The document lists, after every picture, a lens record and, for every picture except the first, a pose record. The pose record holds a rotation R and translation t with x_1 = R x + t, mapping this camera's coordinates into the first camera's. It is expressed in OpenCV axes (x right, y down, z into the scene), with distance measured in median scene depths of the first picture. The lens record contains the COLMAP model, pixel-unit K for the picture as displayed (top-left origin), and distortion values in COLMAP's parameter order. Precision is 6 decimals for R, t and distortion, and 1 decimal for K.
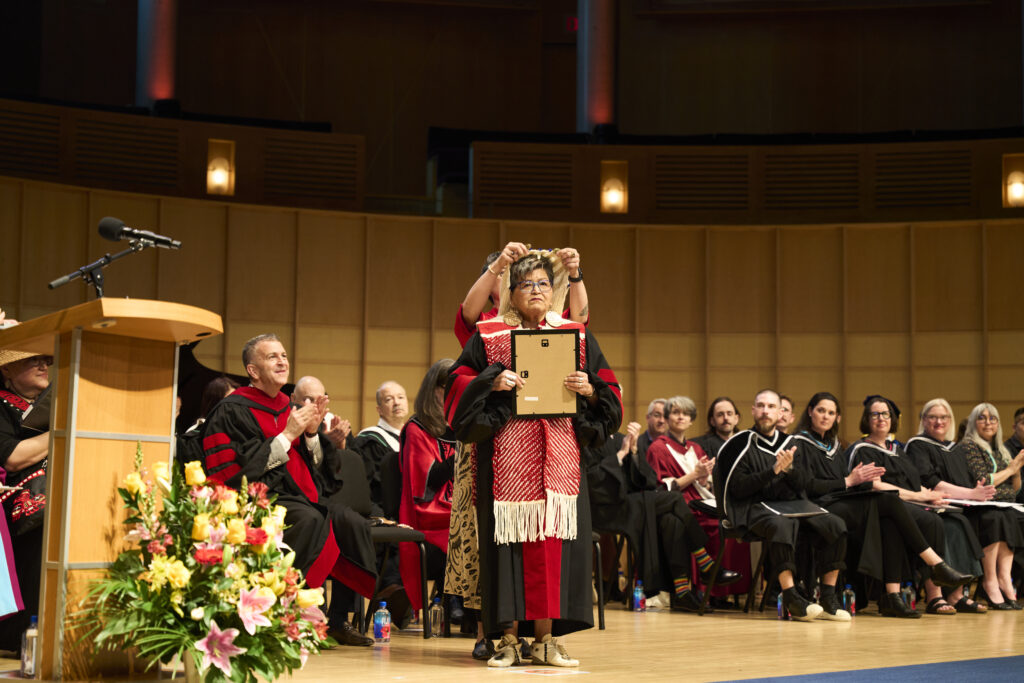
lens RADIAL K [[2344.9, 0, 512.0], [0, 2344.9, 341.5], [0, 0, 1]] dist [0.004805, 0.413718]
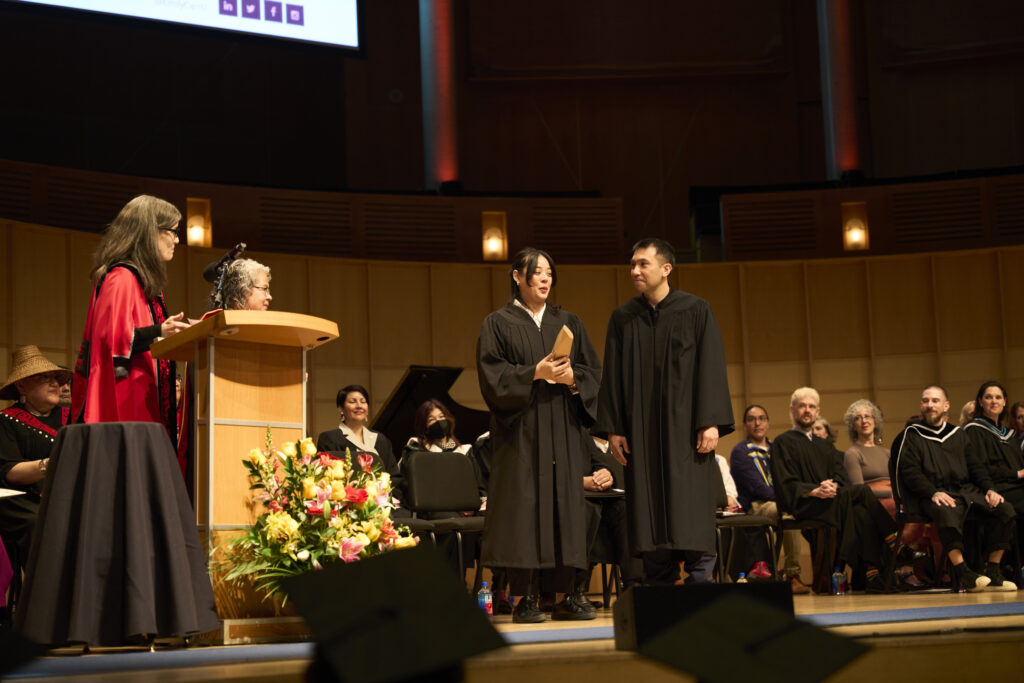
lens RADIAL K [[2344.9, 0, 512.0], [0, 2344.9, 341.5], [0, 0, 1]] dist [0.004805, 0.413718]
pose [[0.976167, -0.070219, -0.205346, 0.229101], [0.060818, 0.996807, -0.051744, 0.071484], [0.208323, 0.038022, 0.977321, -0.190063]]
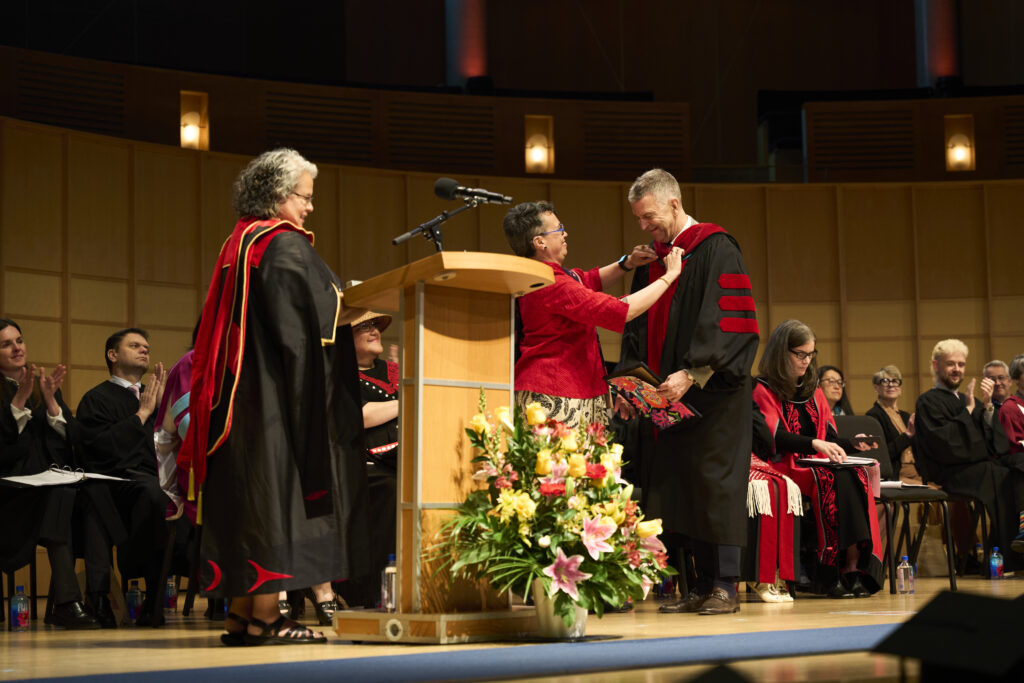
lens RADIAL K [[2797.7, 0, 552.2], [0, 2797.7, 341.0], [0, 0, 1]] dist [0.028745, 0.010704]
pose [[0.991969, -0.045528, -0.118005, 0.022820], [0.044471, 0.998944, -0.011578, 0.038466], [0.118408, 0.006237, 0.992945, -0.253577]]
